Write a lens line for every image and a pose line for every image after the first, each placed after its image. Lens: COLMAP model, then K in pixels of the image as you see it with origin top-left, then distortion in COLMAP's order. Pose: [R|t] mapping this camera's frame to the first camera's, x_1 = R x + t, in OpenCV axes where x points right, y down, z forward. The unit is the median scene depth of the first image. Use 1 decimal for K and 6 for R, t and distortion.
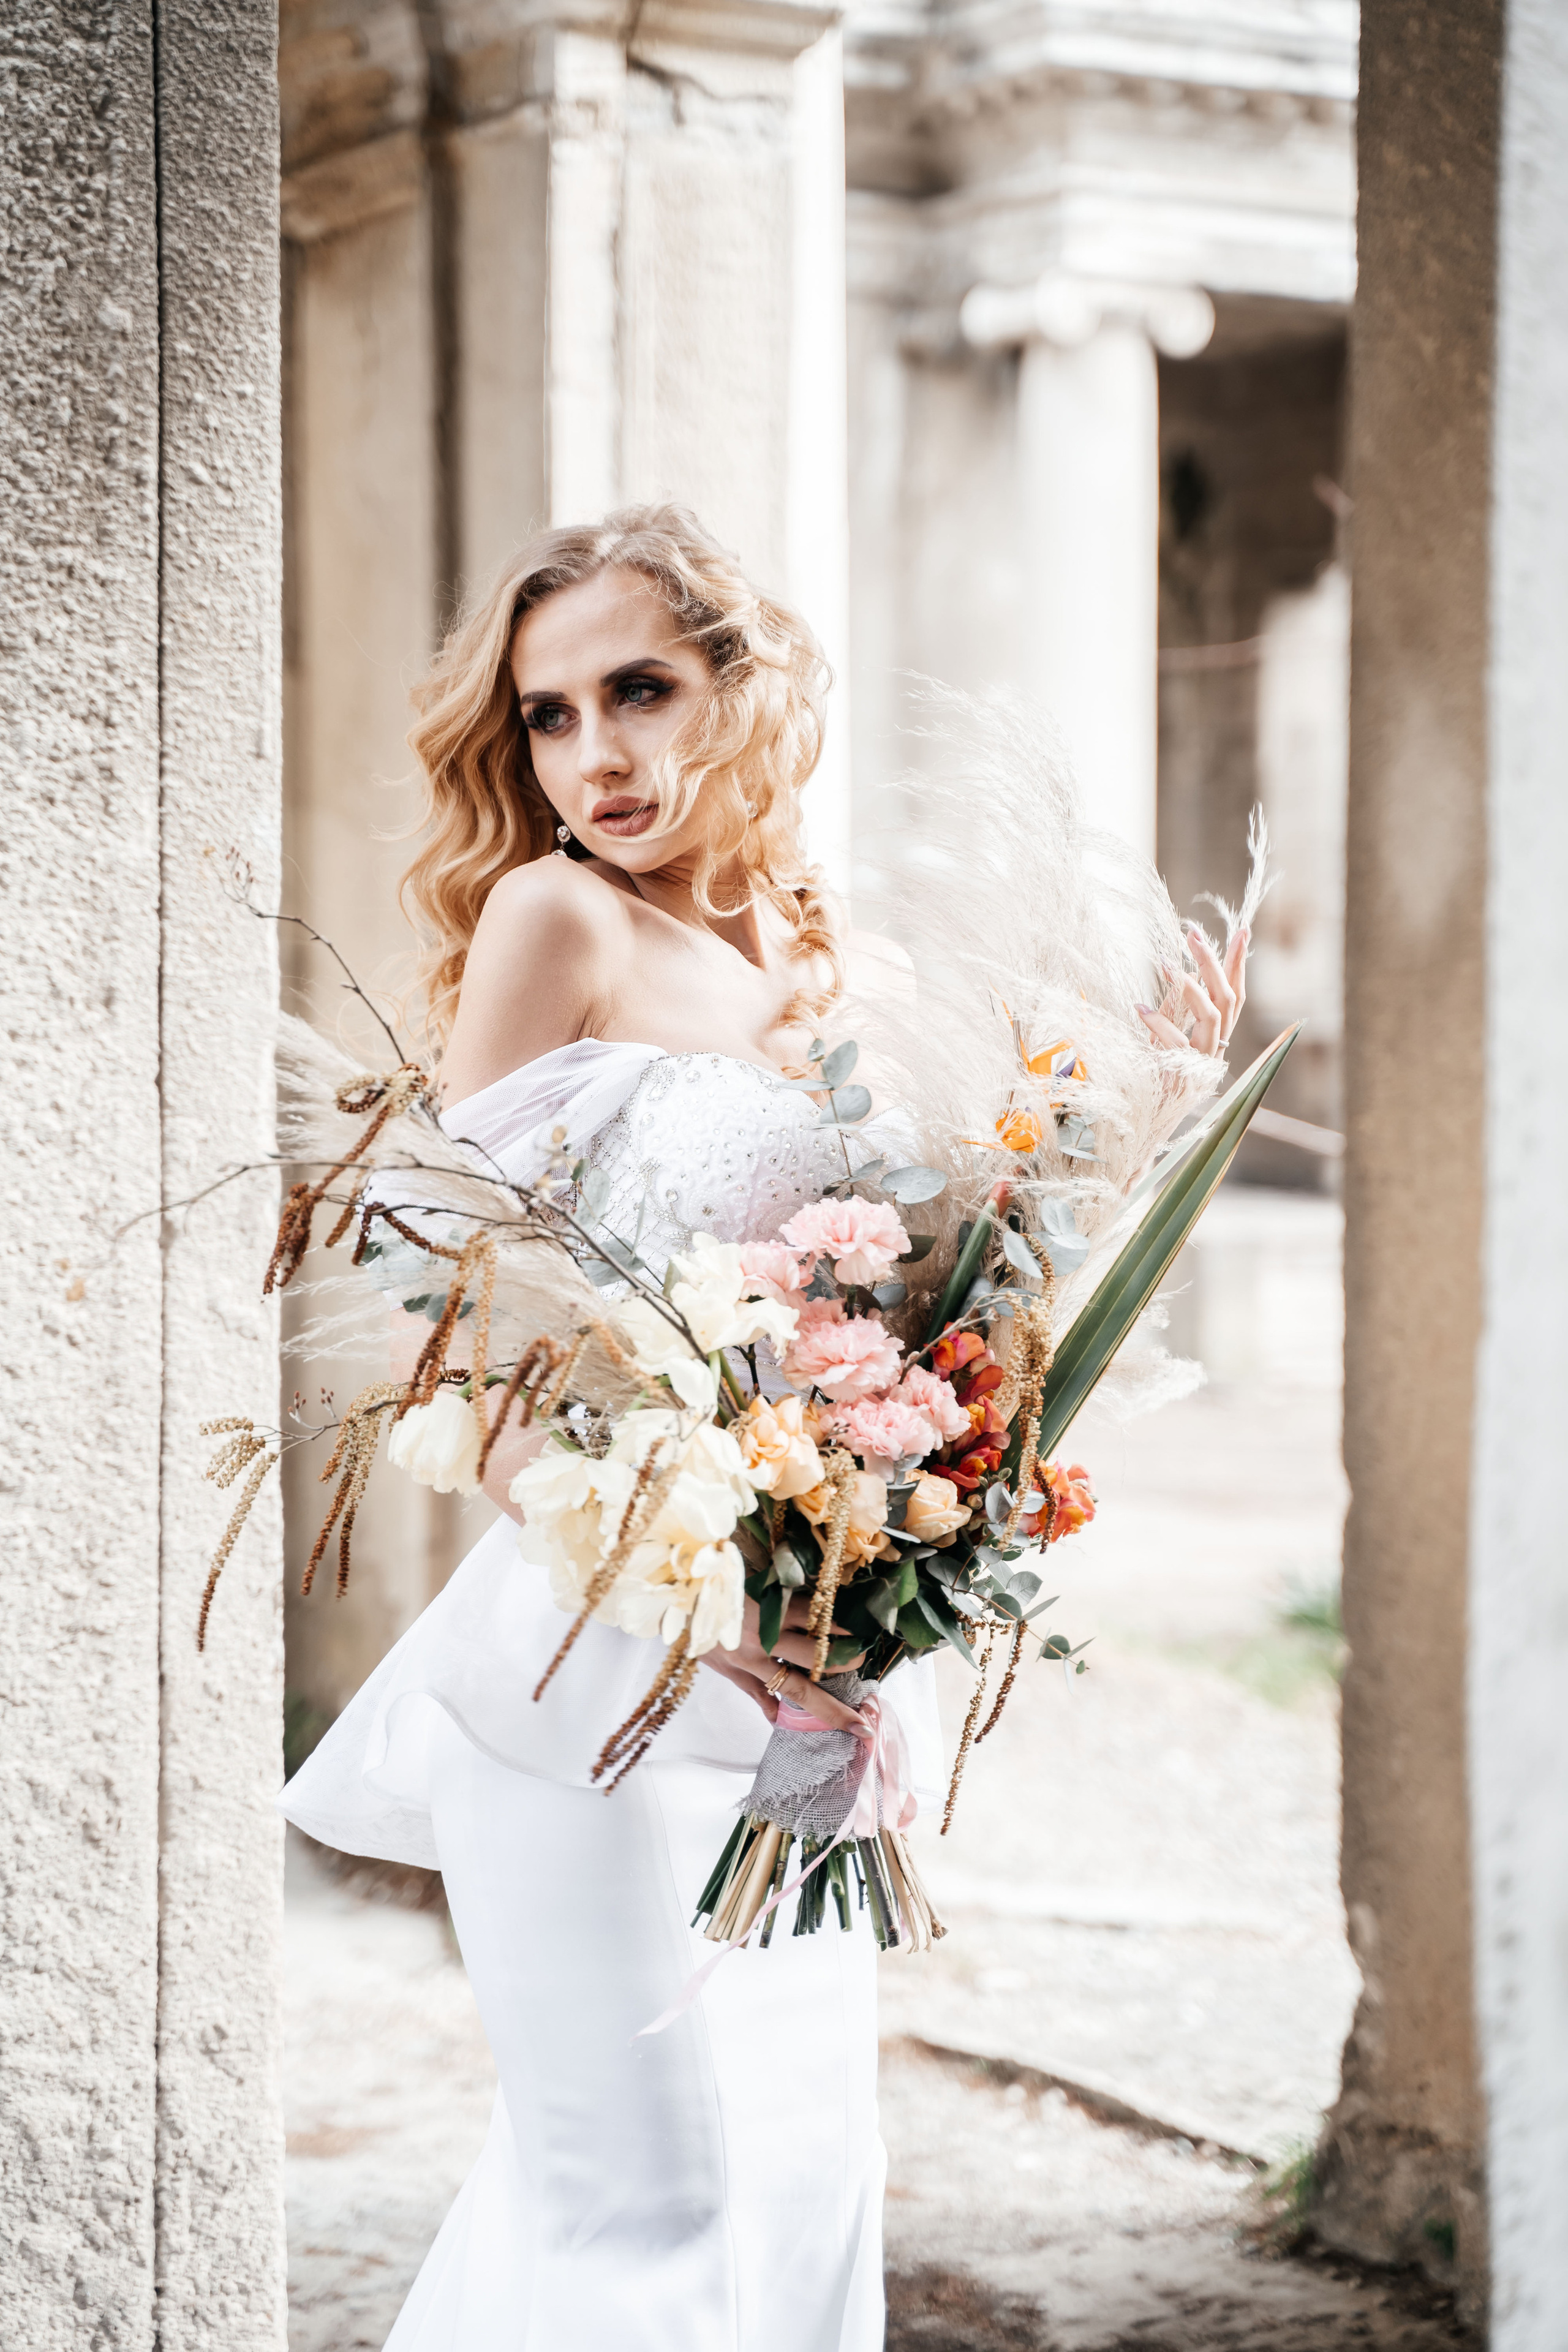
lens RADIAL K [[4880.9, 0, 768.5], [0, 4880.9, 1173.1], [0, 0, 1]] dist [0.293354, 0.000000]
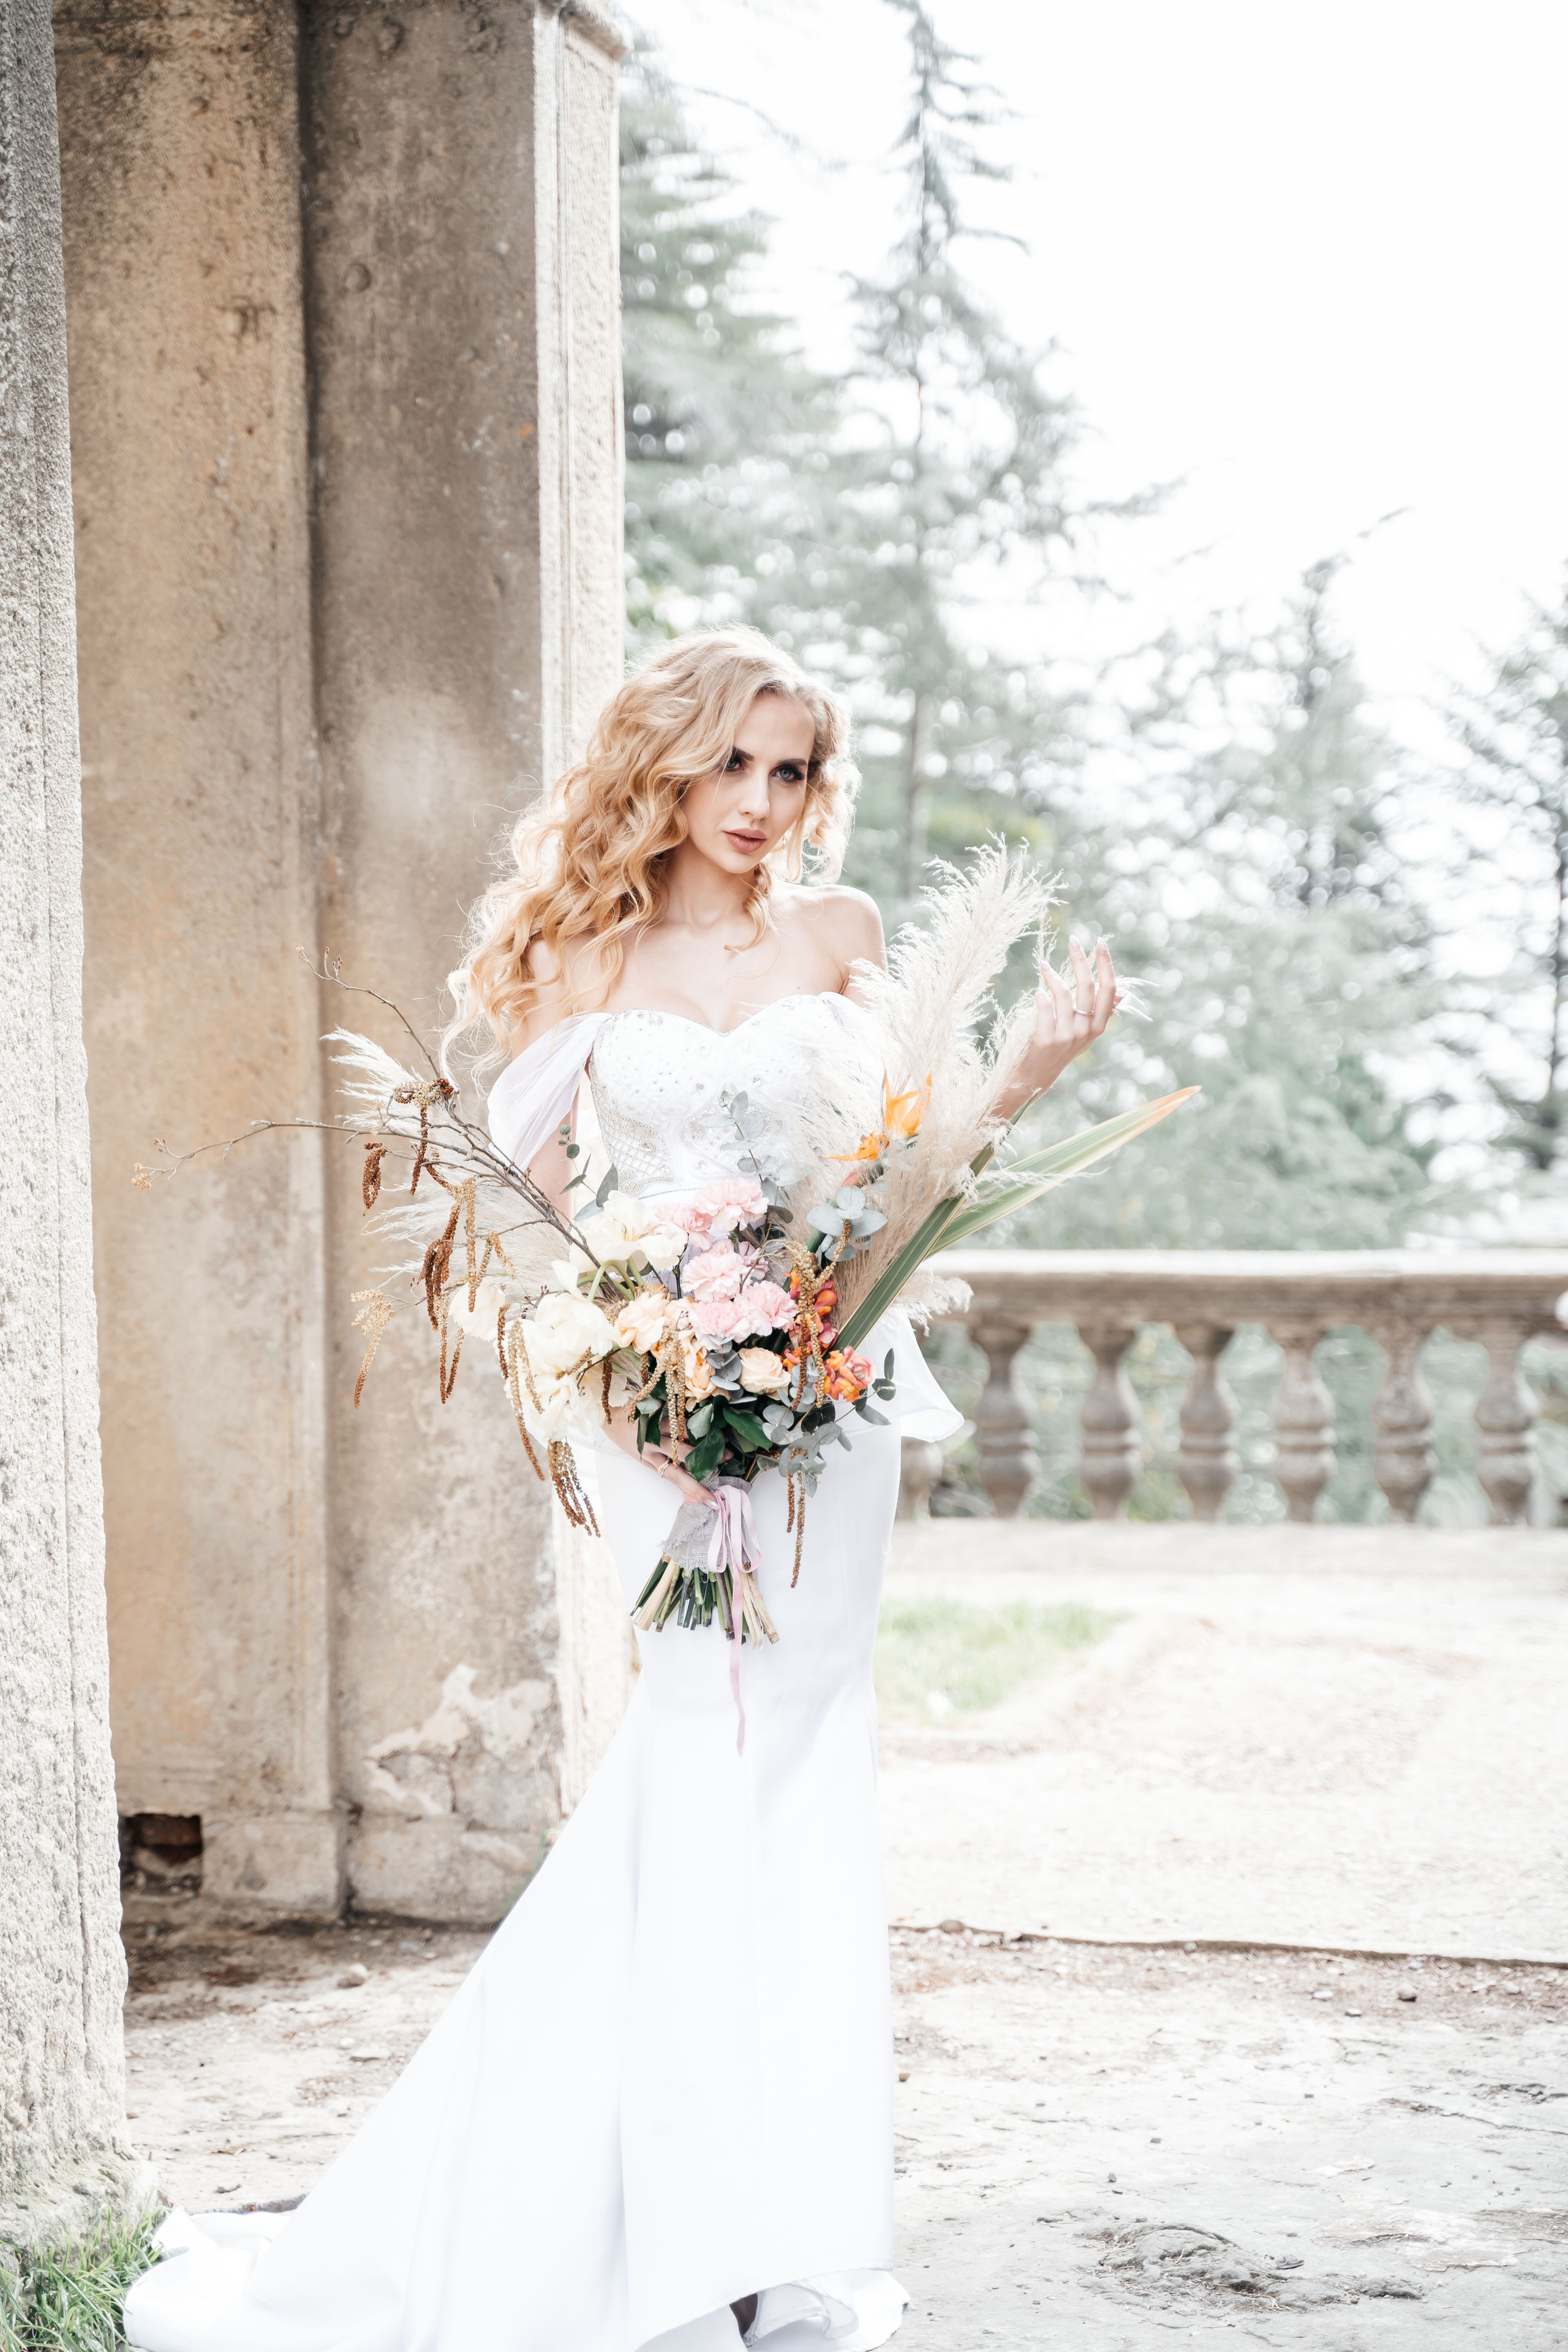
lens RADIAL K [[4446.9, 0, 773.2], [0, 4446.9, 1177.3], [0, 0, 1]] dist [0.265061, 0.000000]
pose [[0.674053, -0.039843, 0.737607, -0.897576], [0.026752, 0.999206, 0.029527, 0.000440], [-0.738198, -0.000171, 0.674584, 0.019333]]
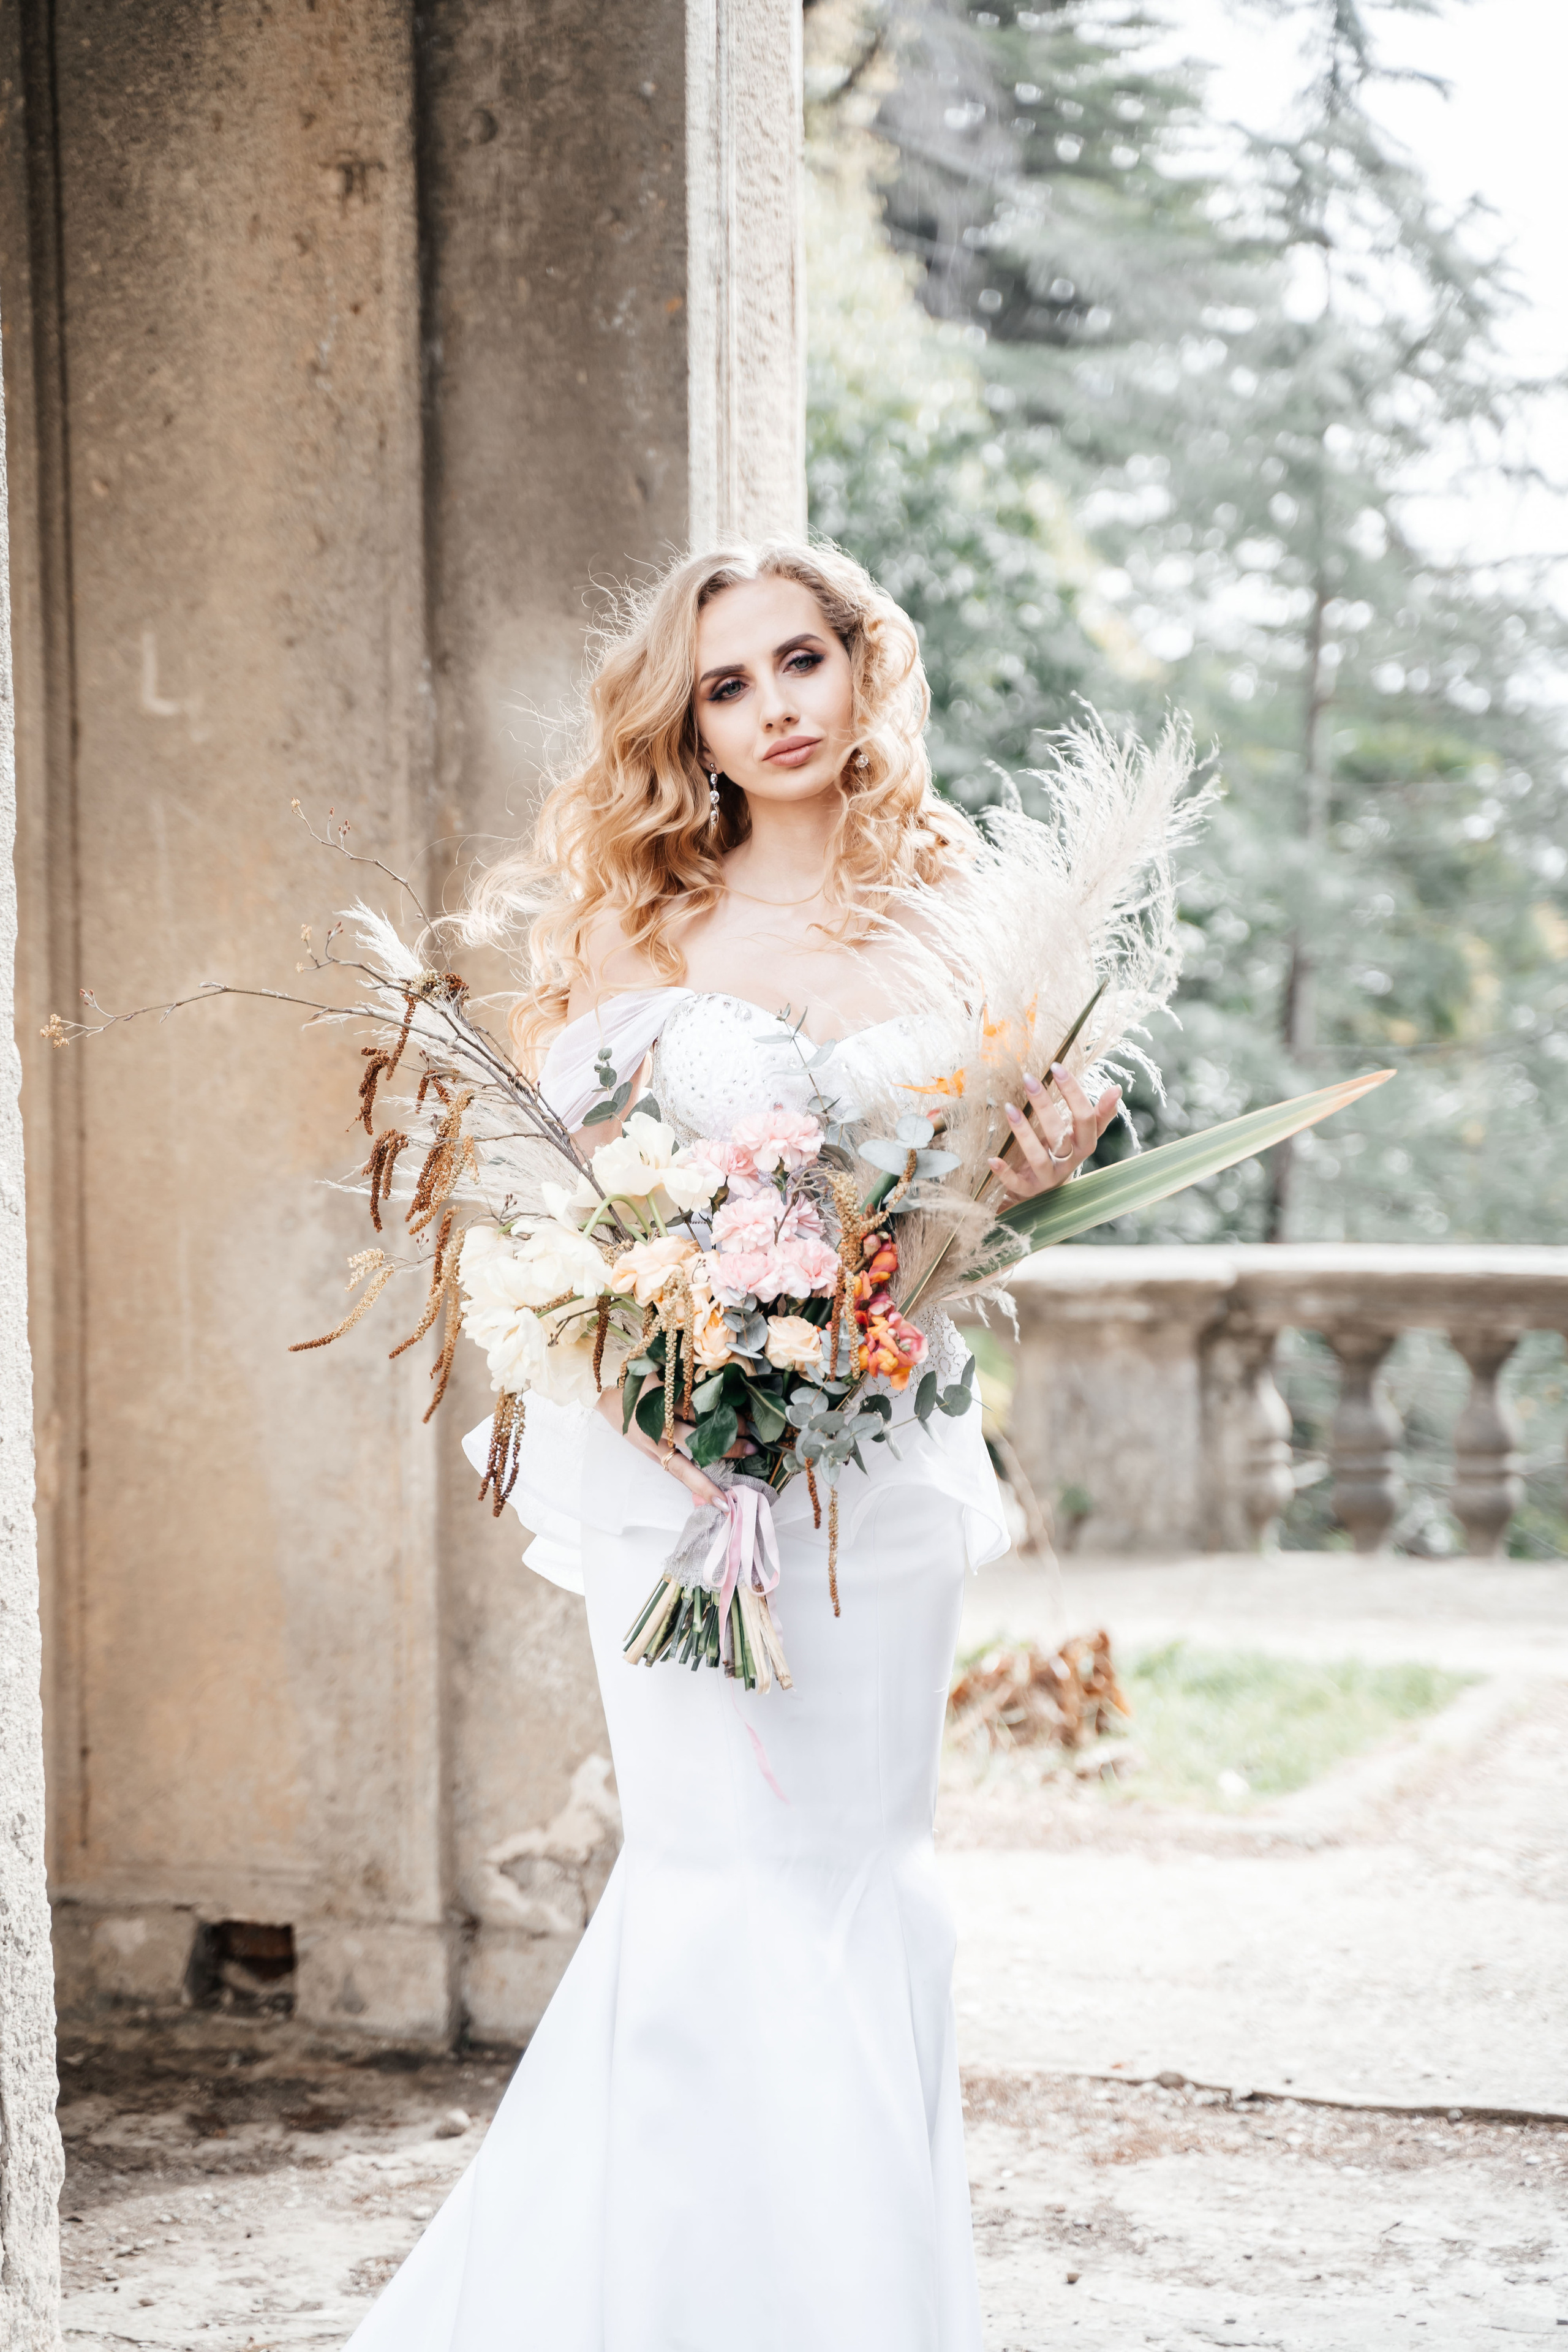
lens RADIAL K [[4880.9, 0, 768.0], [0, 4880.9, 1169.1], [0, 0, 1]] dist [0.293354, 0.000000]
pose [[0.739650, -0.040524, 0.671771, -0.743193], [0.023287, 0.999129, 0.034631, -0.011692], [-0.672589, -0.009971, 0.739949, 0.041283]]
